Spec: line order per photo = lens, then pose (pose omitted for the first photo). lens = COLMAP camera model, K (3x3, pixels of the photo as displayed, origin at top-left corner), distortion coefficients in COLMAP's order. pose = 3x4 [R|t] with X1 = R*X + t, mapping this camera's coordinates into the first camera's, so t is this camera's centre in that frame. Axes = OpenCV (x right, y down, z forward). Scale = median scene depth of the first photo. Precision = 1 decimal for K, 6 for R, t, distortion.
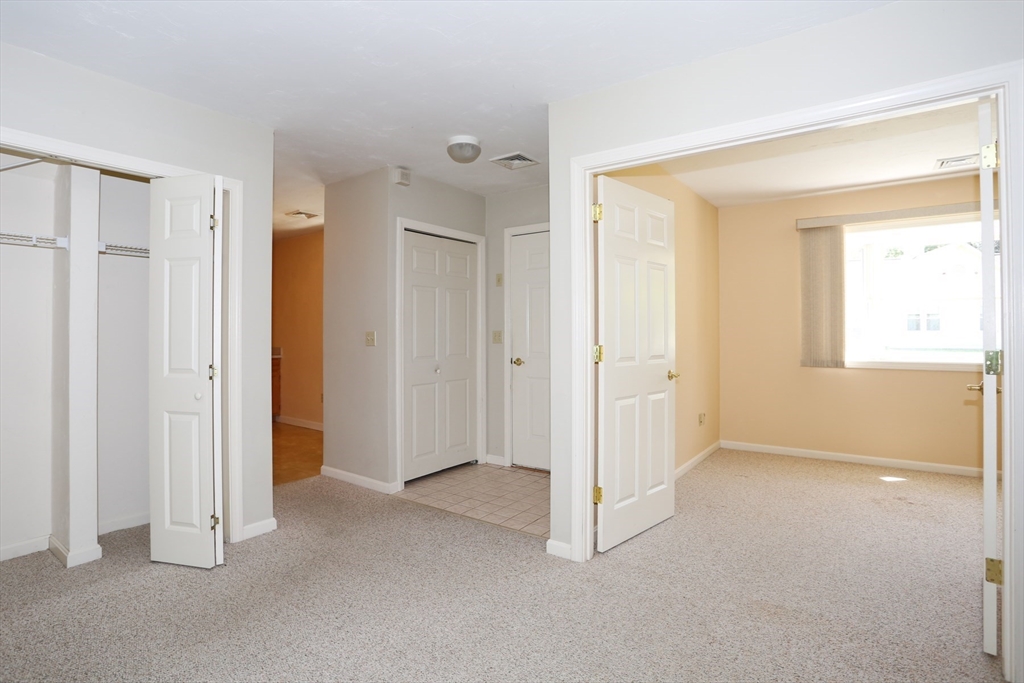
lens RADIAL K [[514.8, 0, 494.9], [0, 514.8, 331.8], [0, 0, 1]] dist [-0.080077, 0.034081]
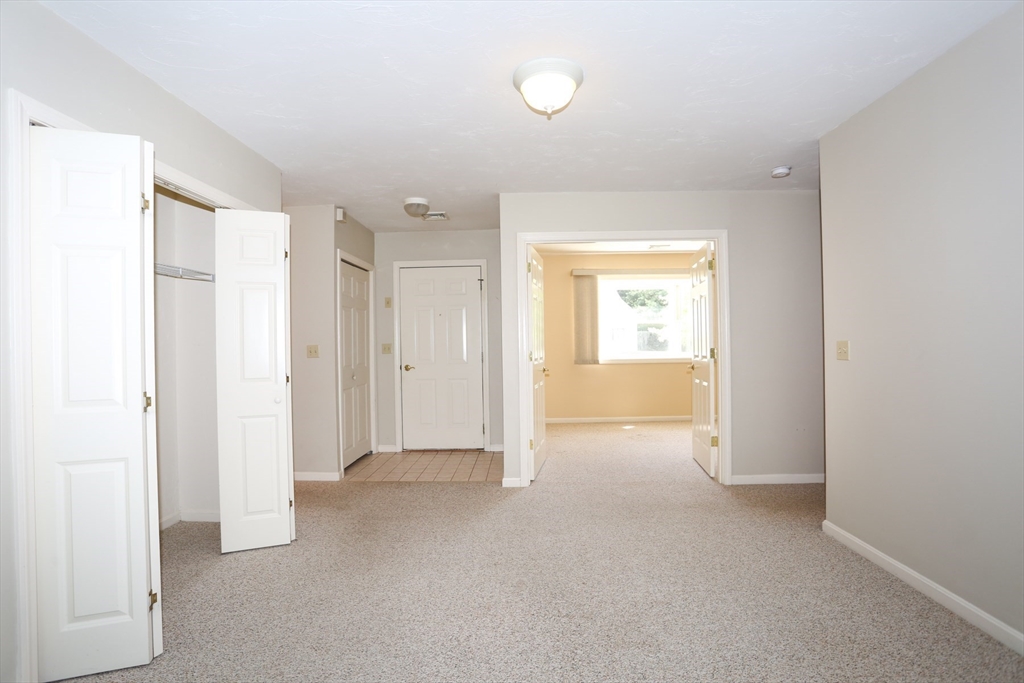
lens RADIAL K [[497.6, 0, 512.8], [0, 497.6, 339.1], [0, 0, 1]] dist [-0.083536, 0.042012]
pose [[0.816348, -0.006658, 0.577522, -0.469820], [0.013249, 0.999886, -0.007201, -0.000023], [-0.577408, 0.013530, 0.816344, -0.155815]]
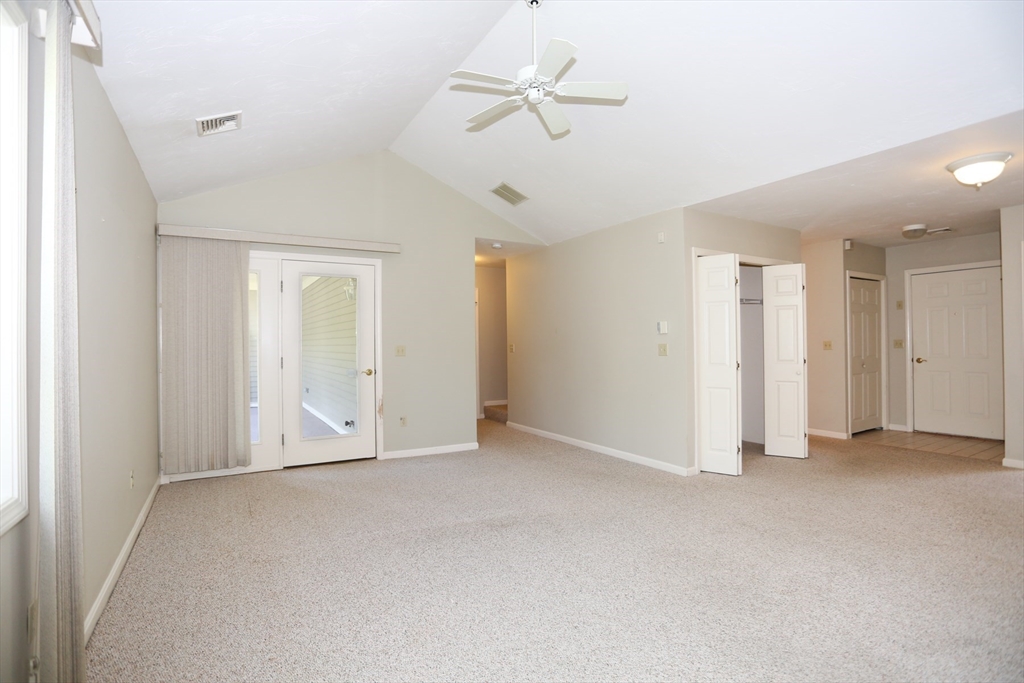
lens RADIAL K [[497.6, 0, 512.8], [0, 497.6, 339.1], [0, 0, 1]] dist [-0.083536, 0.042012]
pose [[0.925040, -0.009178, -0.379758, -0.534869], [0.007949, 0.999957, -0.004805, -0.005630], [0.379786, 0.001426, 0.925073, -0.742284]]
